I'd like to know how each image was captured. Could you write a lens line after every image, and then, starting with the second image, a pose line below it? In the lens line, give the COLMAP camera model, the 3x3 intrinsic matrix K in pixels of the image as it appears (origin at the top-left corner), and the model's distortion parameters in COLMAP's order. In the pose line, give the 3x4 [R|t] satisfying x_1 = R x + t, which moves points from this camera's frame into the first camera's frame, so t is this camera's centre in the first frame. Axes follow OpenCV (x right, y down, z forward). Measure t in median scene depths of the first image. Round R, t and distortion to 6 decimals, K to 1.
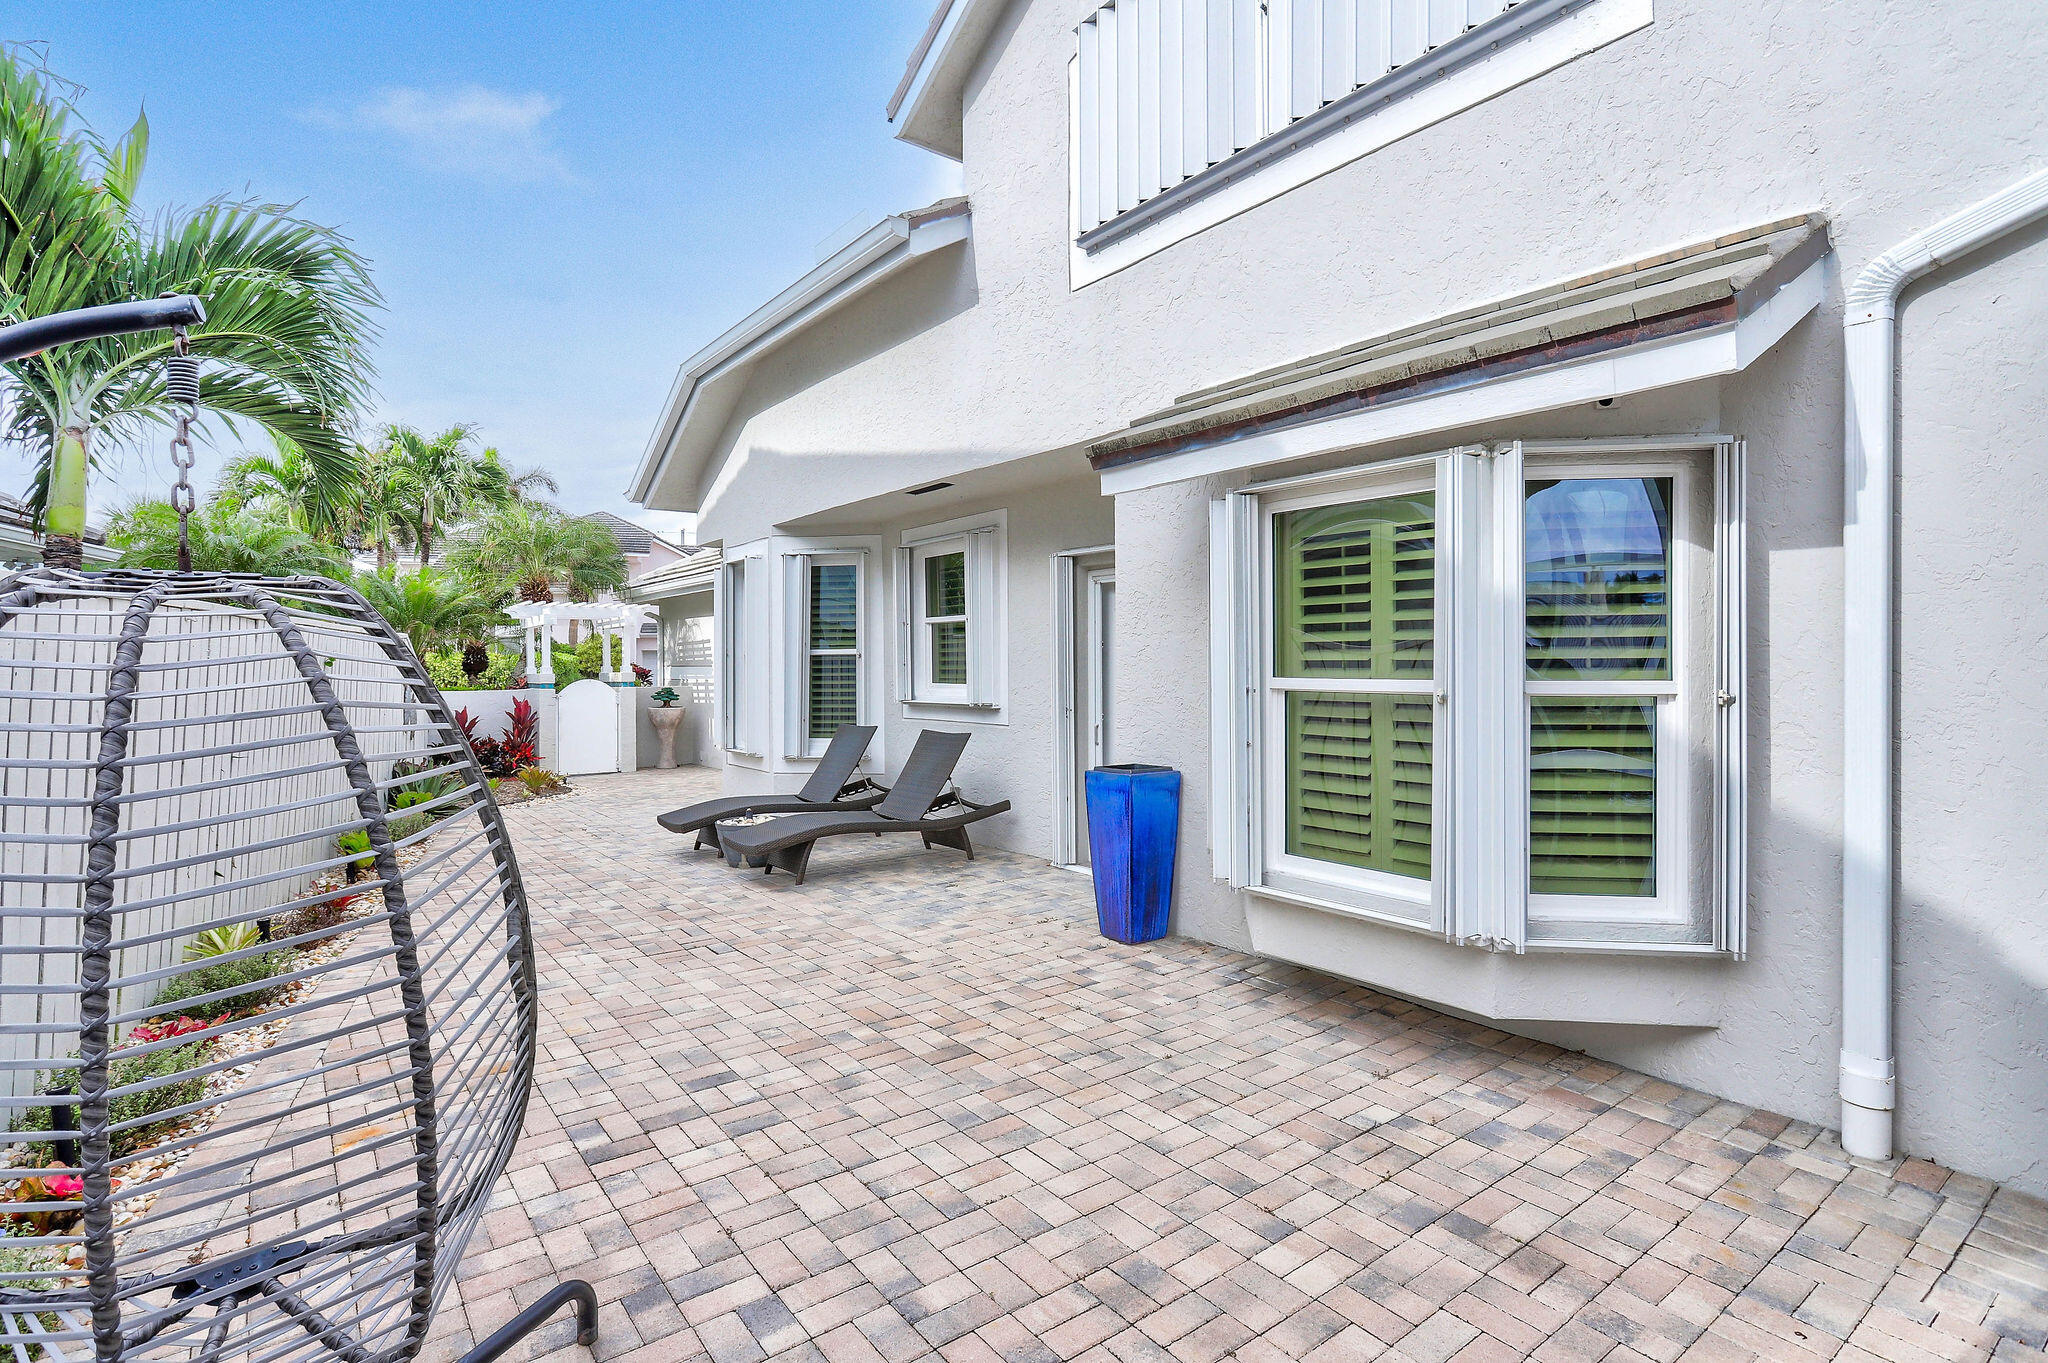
lens RADIAL K [[1018.7, 0, 1029.8], [0, 1018.7, 664.4], [0, 0, 1]] dist [-0.005719, -0.000473]
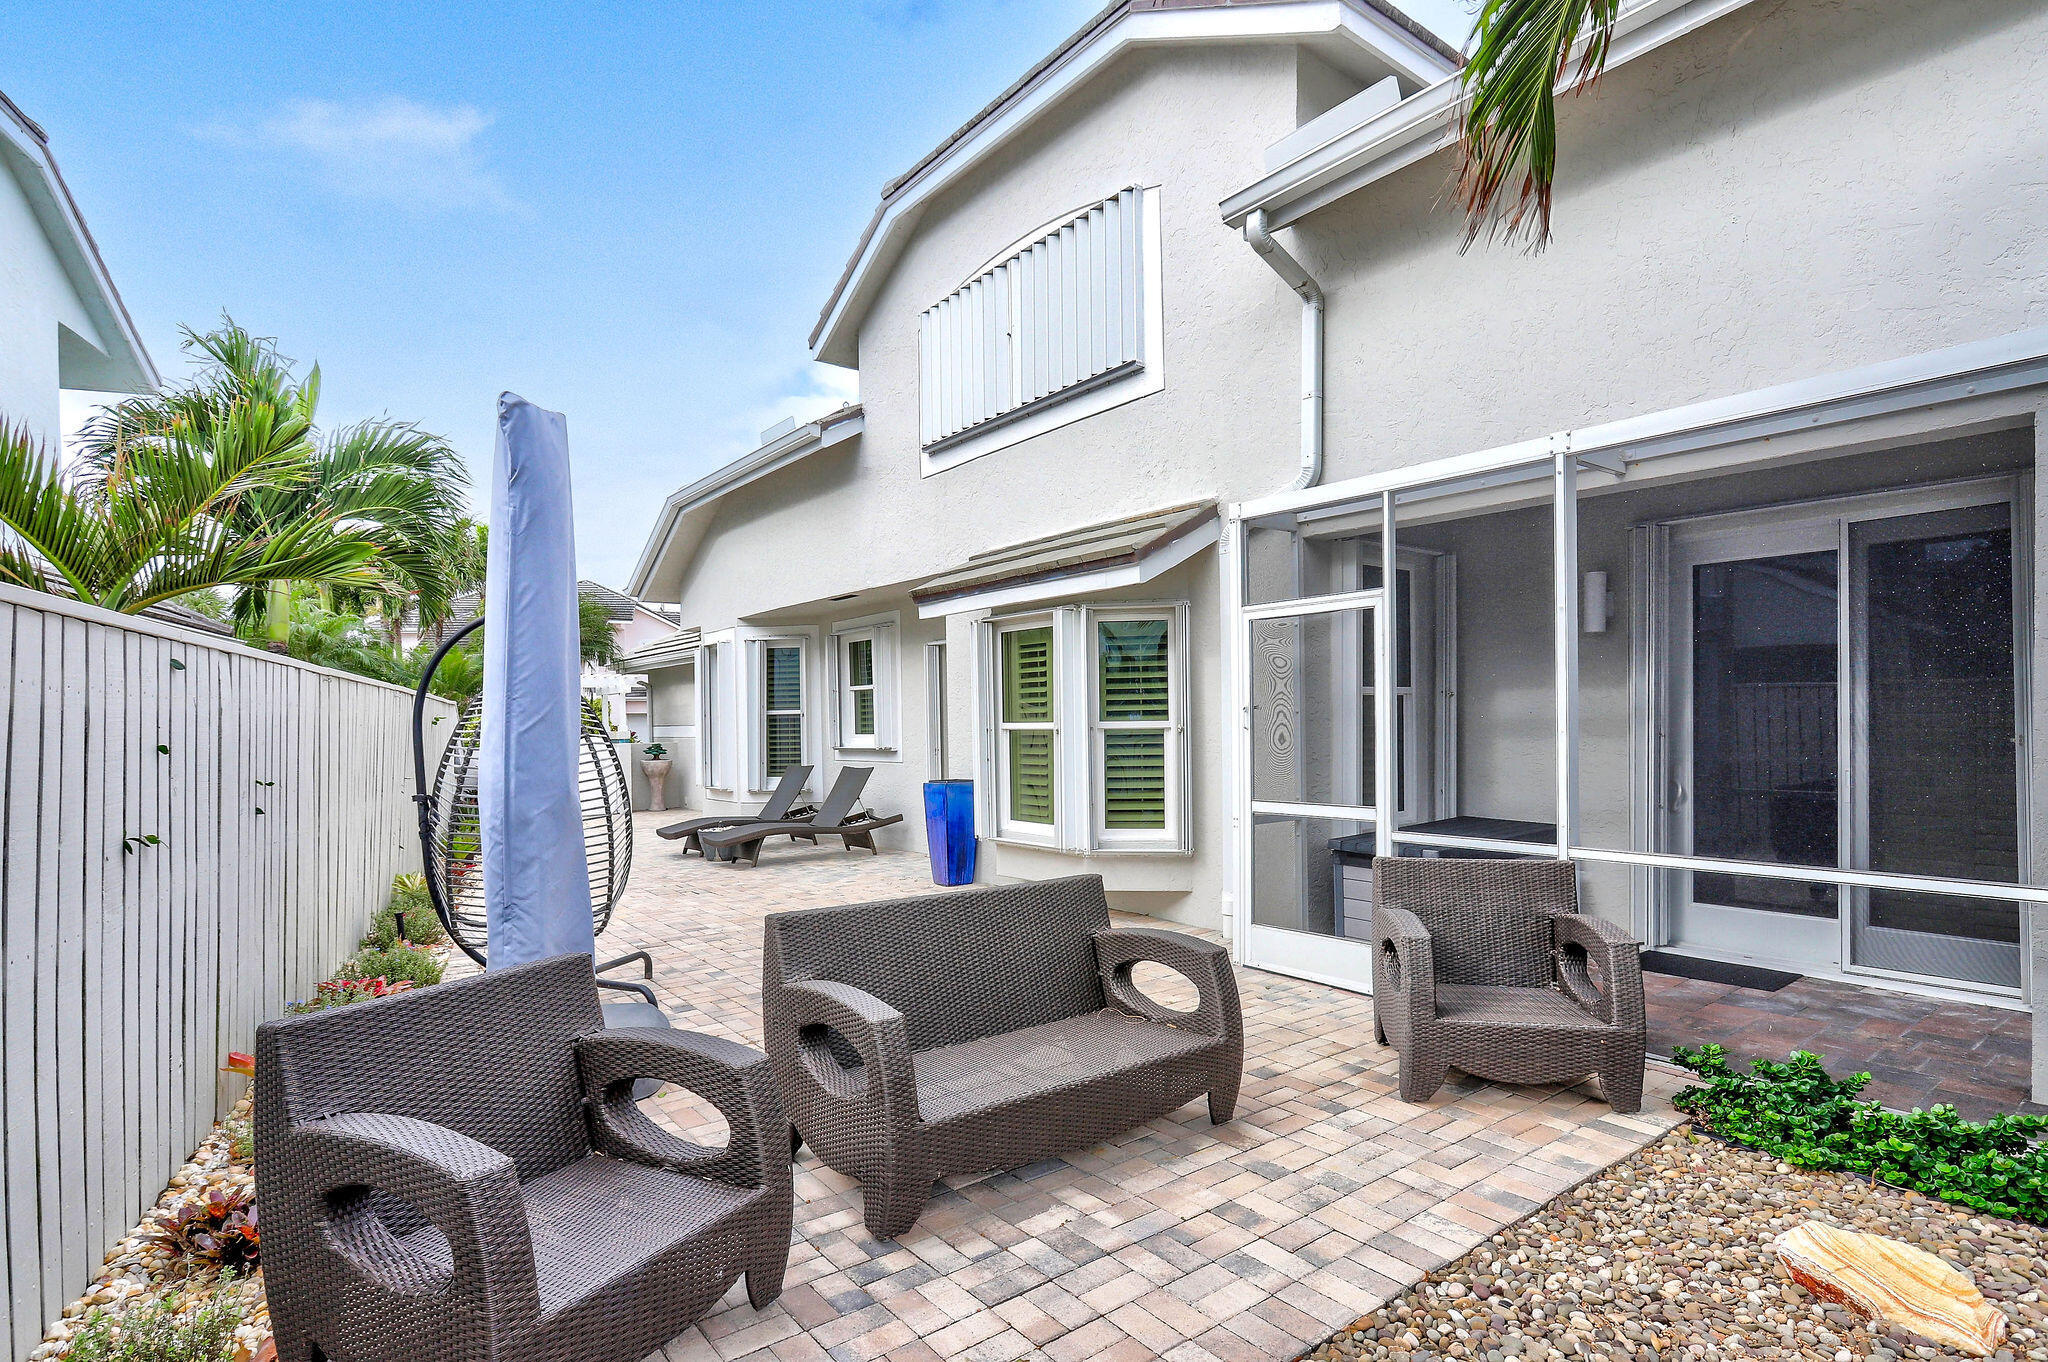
lens RADIAL K [[1063.9, 0, 1022.0], [0, 1063.9, 734.9], [0, 0, 1]] dist [0.000589, 0.000122]
pose [[0.999958, -0.008655, -0.002886, 0.160764], [0.008680, 0.999924, 0.008726, 0.010526], [0.002810, -0.008751, 0.999958, -0.517525]]
